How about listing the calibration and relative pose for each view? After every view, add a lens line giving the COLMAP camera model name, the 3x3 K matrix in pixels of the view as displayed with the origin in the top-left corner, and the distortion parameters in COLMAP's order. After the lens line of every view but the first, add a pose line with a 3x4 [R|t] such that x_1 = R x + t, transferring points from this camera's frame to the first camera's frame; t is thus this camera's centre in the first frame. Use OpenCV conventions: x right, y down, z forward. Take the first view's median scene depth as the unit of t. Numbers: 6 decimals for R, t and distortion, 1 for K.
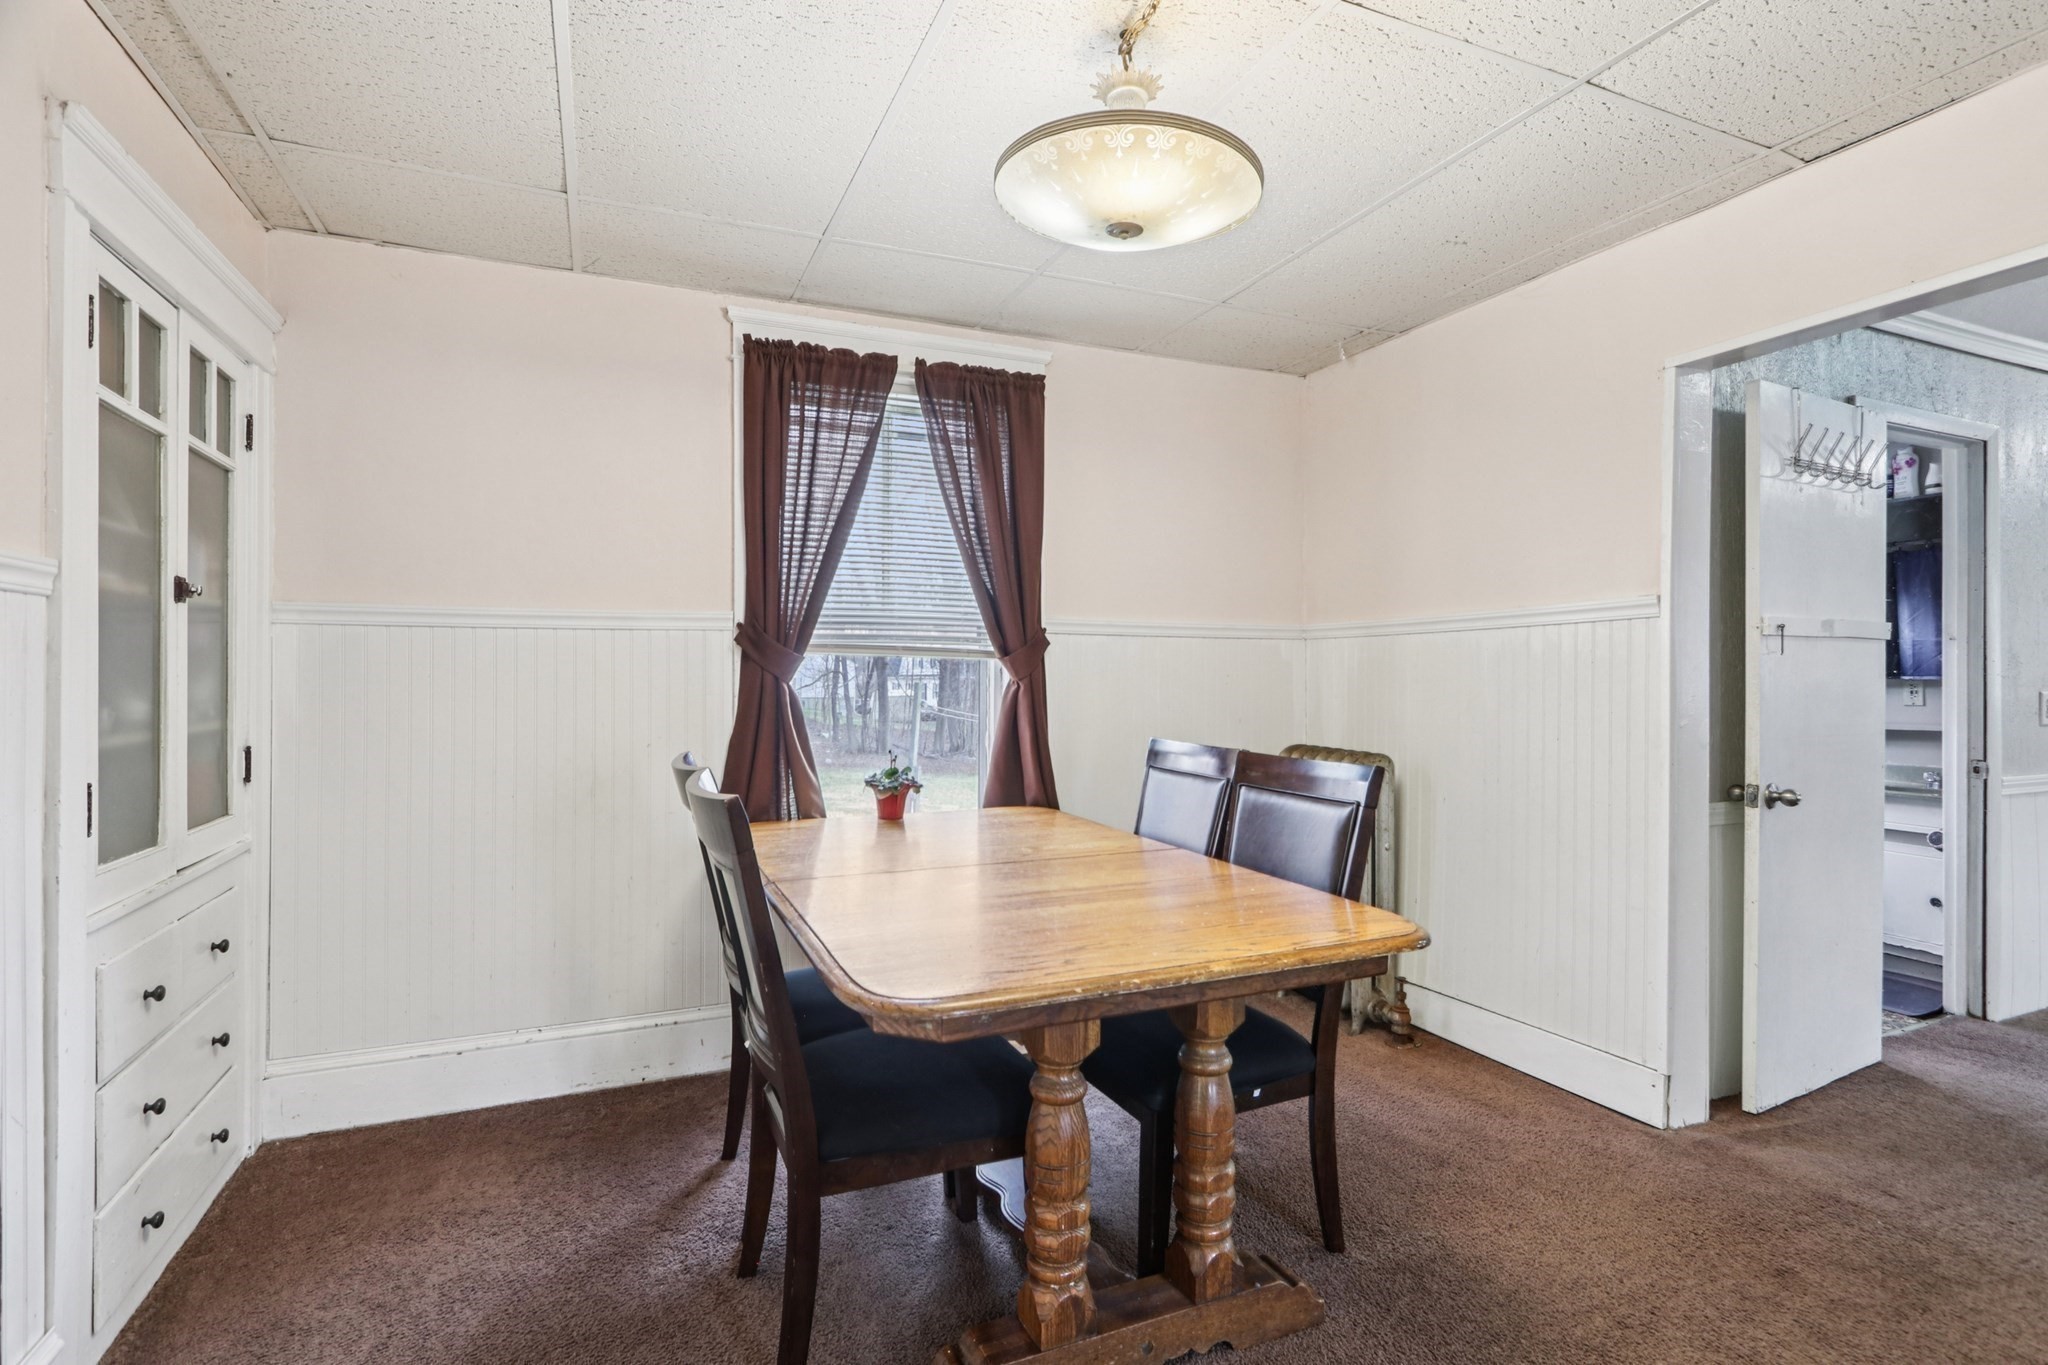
lens RADIAL K [[977.4, 0, 1021.5], [0, 977.4, 678.6], [0, 0, 1]] dist [-0.013670, -0.001178]
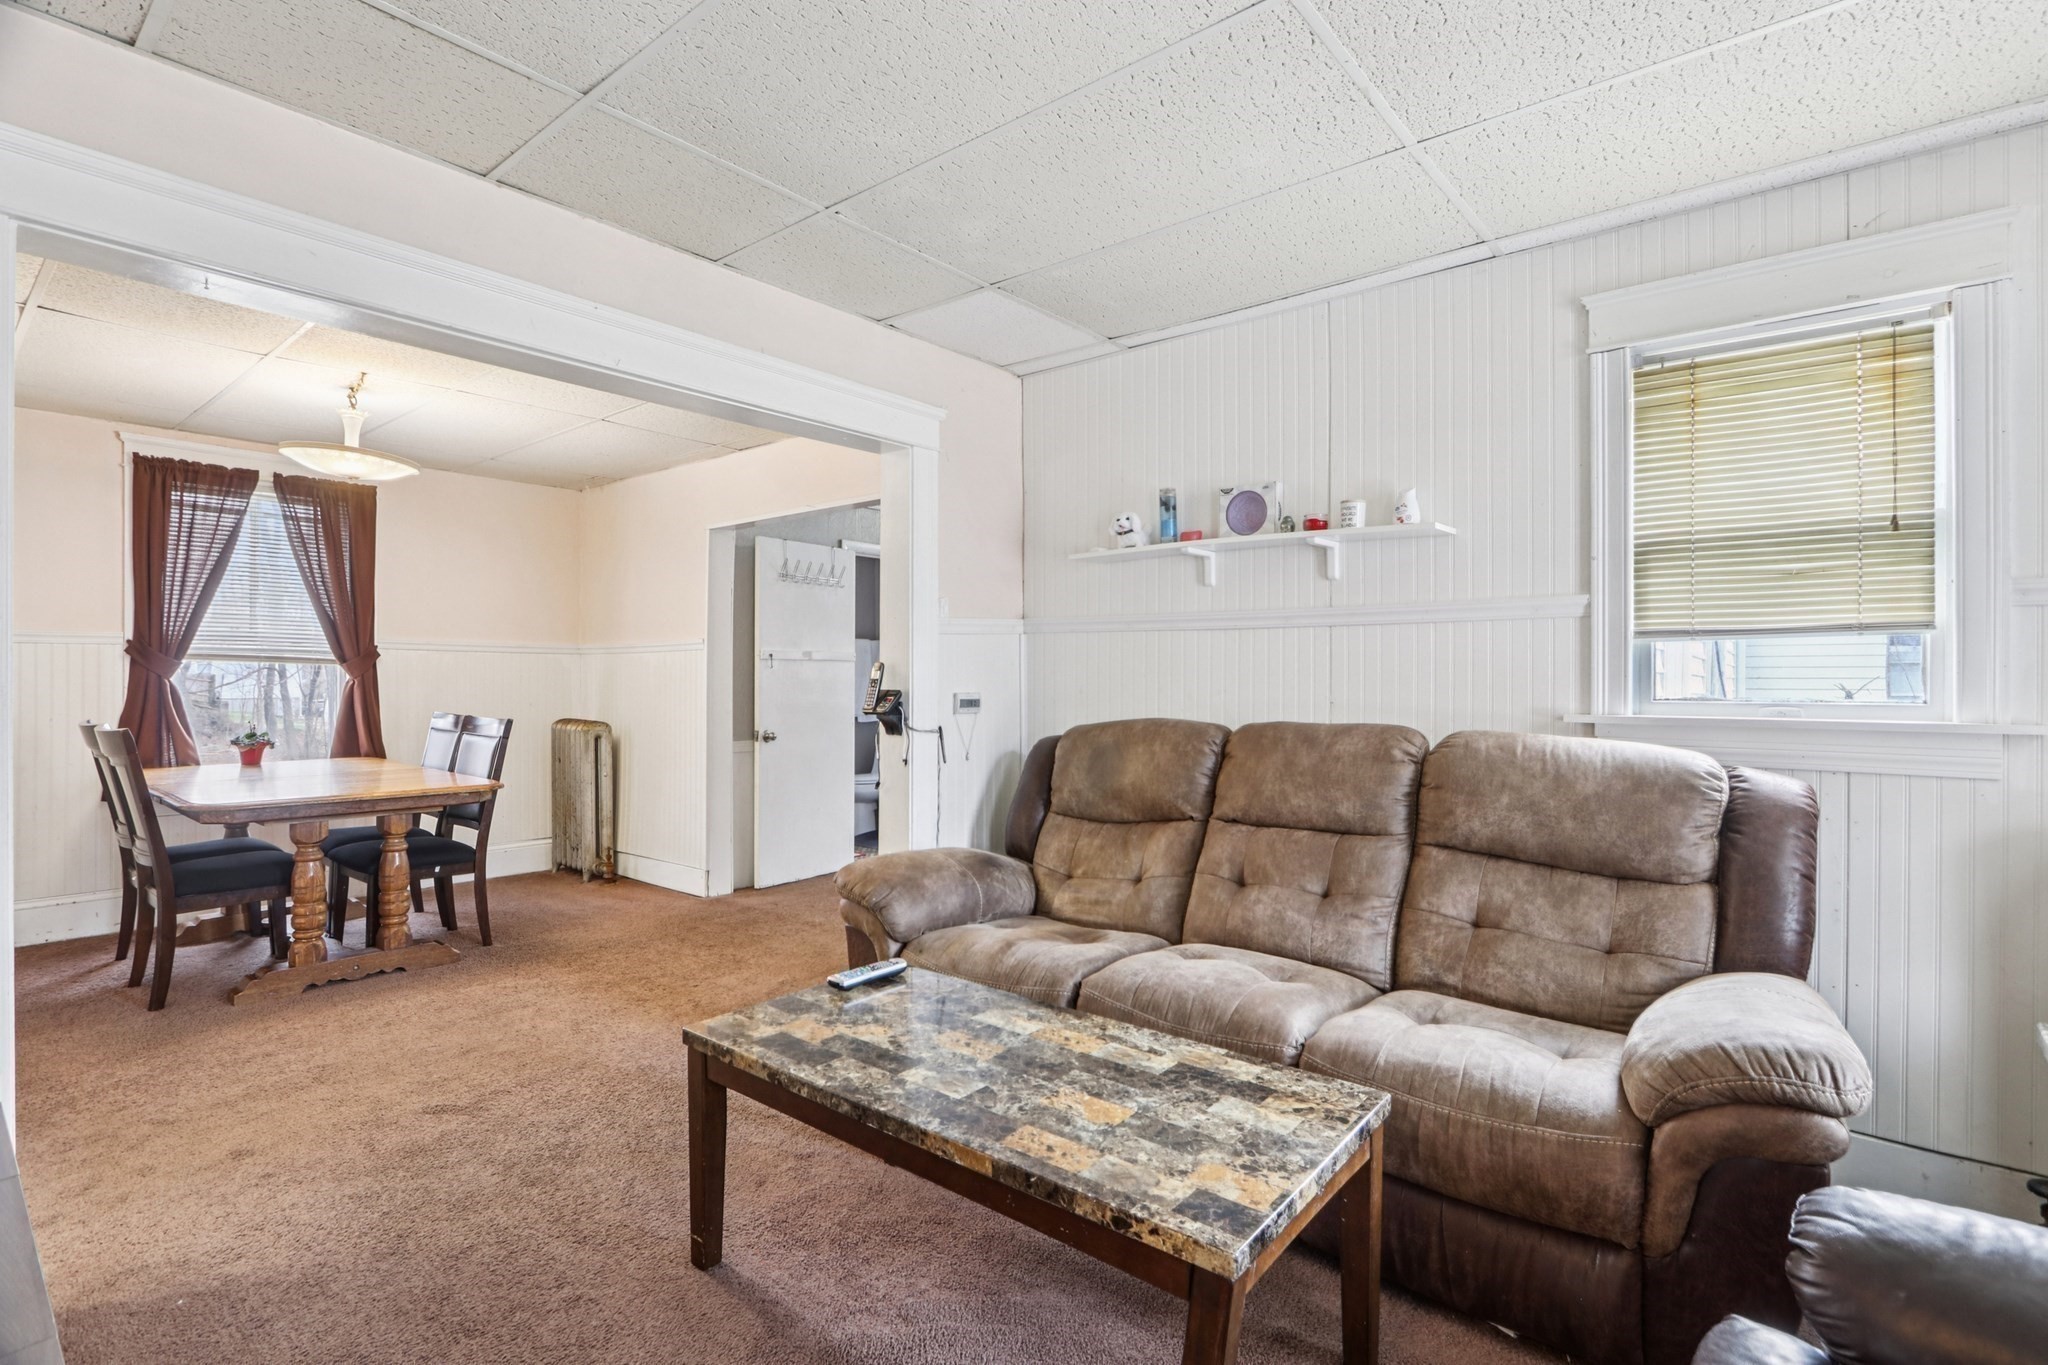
lens RADIAL K [[977.4, 0, 1025.9], [0, 977.4, 686.9], [0, 0, 1]] dist [-0.013670, -0.001178]
pose [[0.892034, 0.003324, 0.451955, 0.278139], [-0.006774, 0.999959, 0.006016, -0.000739], [-0.451917, -0.008428, 0.892020, -0.970735]]
